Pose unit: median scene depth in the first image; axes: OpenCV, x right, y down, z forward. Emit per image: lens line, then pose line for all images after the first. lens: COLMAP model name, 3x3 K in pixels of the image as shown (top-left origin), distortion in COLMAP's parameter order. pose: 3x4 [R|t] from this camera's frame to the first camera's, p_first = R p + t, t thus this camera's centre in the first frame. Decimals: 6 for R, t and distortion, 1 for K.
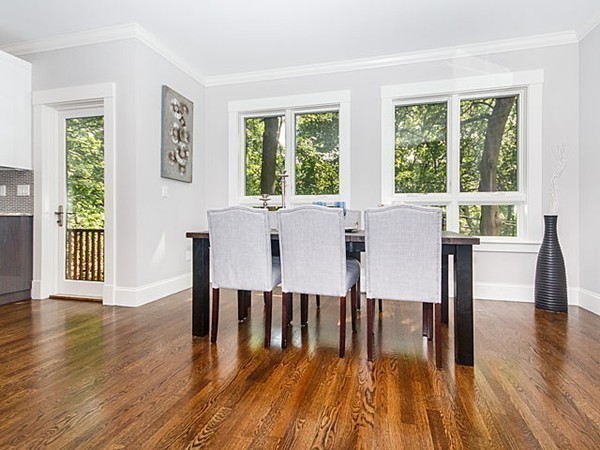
lens RADIAL K [[315.6, 0, 300.8], [0, 315.6, 212.3], [0, 0, 1]] dist [0.034801, -0.000155]
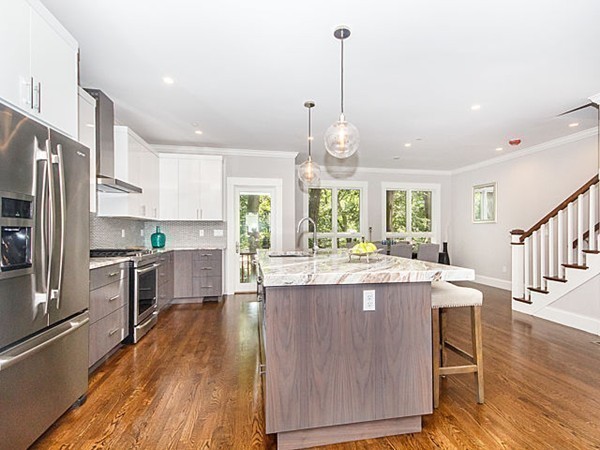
lens RADIAL K [[306.2, 0, 302.8], [0, 306.2, 228.3], [0, 0, 1]] dist [0.006412, 0.001237]
pose [[0.912165, 0.002699, 0.409814, -1.122327], [-0.000427, 0.999984, -0.005636, -0.083249], [-0.409823, 0.004966, 0.912152, -0.677676]]
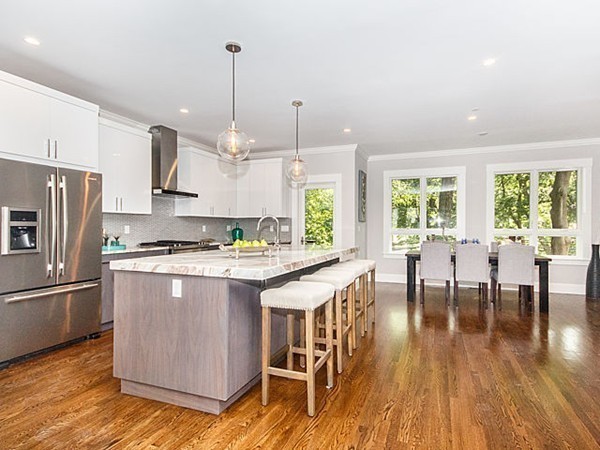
lens RADIAL K [[325.8, 0, 307.5], [0, 325.8, 223.9], [0, 0, 1]] dist [0.004119, -0.000144]
pose [[0.991960, -0.001714, -0.126542, -0.492336], [0.001521, 0.999998, -0.001625, -0.091200], [0.126545, 0.001420, 0.991960, -0.855228]]
